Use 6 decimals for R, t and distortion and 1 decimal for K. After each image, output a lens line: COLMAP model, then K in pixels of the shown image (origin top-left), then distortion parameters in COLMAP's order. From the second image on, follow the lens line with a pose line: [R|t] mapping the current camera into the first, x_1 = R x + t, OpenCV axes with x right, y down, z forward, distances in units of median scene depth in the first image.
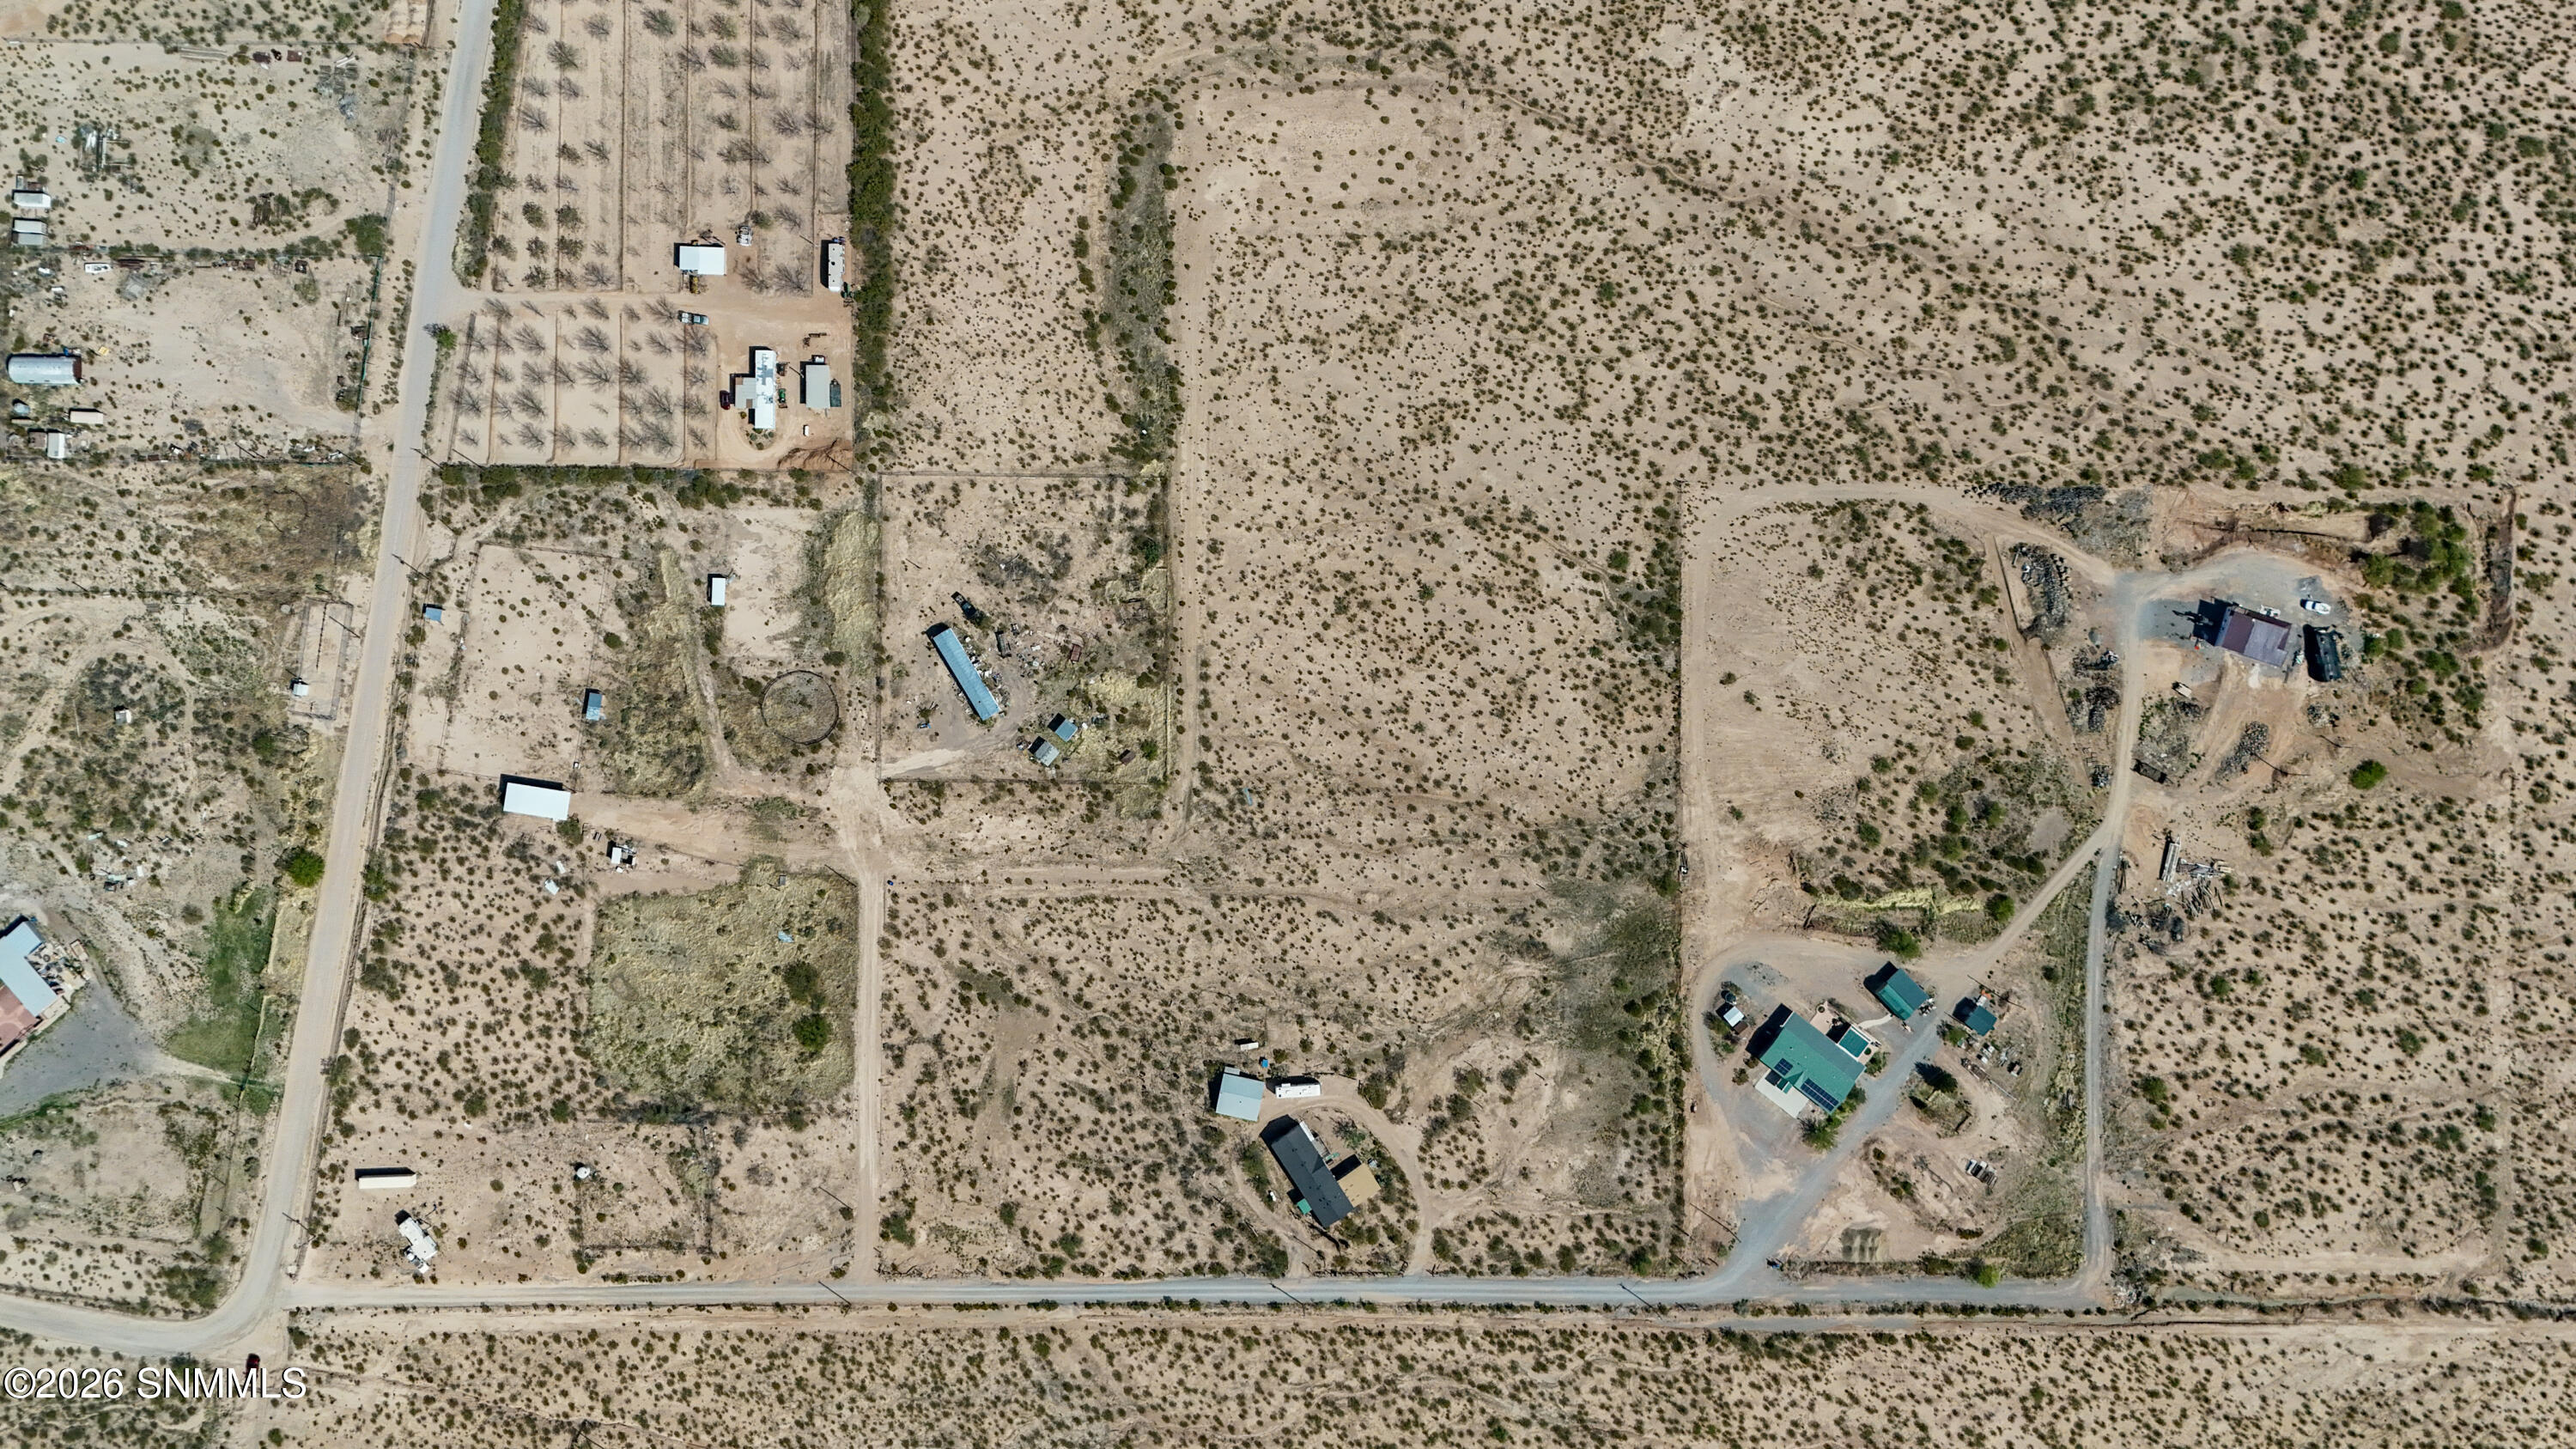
lens RADIAL K [[1853.6, 0, 1256.2], [0, 1853.6, 732.9], [0, 0, 1]] dist [0.128814, -0.262659]
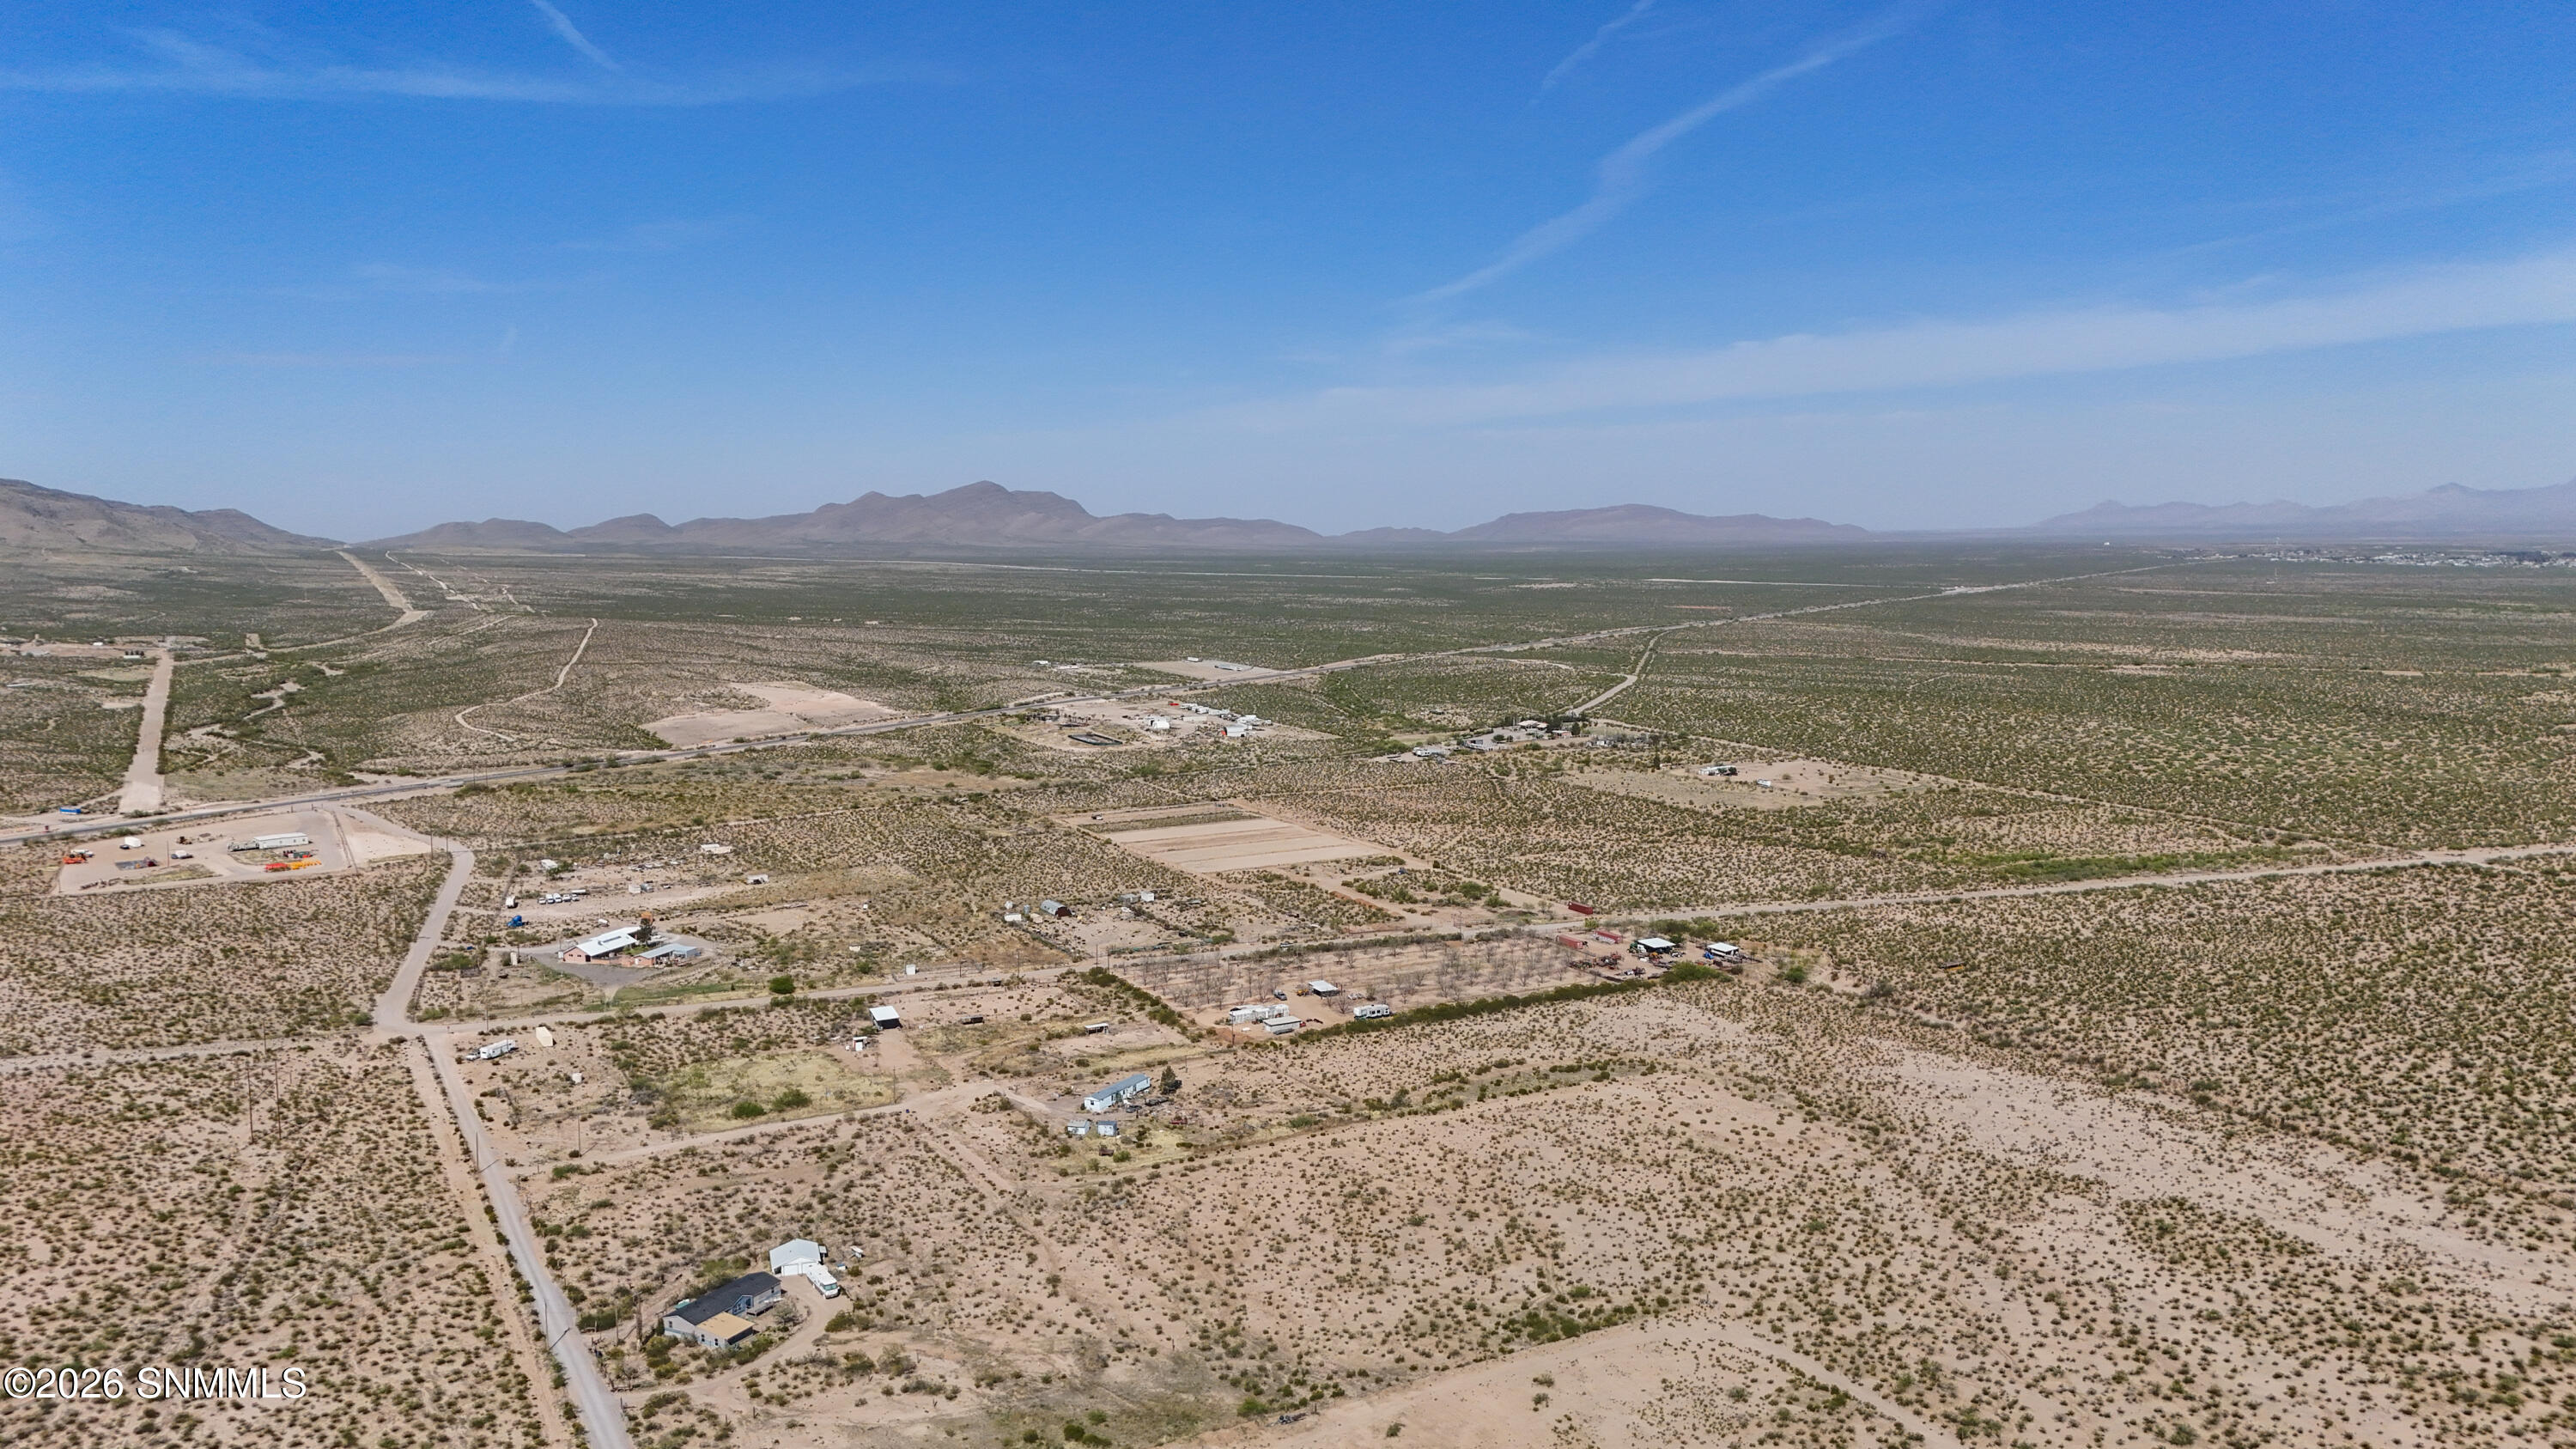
lens RADIAL K [[1927.6, 0, 1285.8], [0, 1927.6, 672.3], [0, 0, 1]] dist [0.063076, -0.063645]
pose [[0.489616, 0.059820, -0.869884, 0.849201], [-0.871504, 0.065058, -0.486054, 0.410457], [0.027517, 0.996087, 0.083986, 0.661300]]
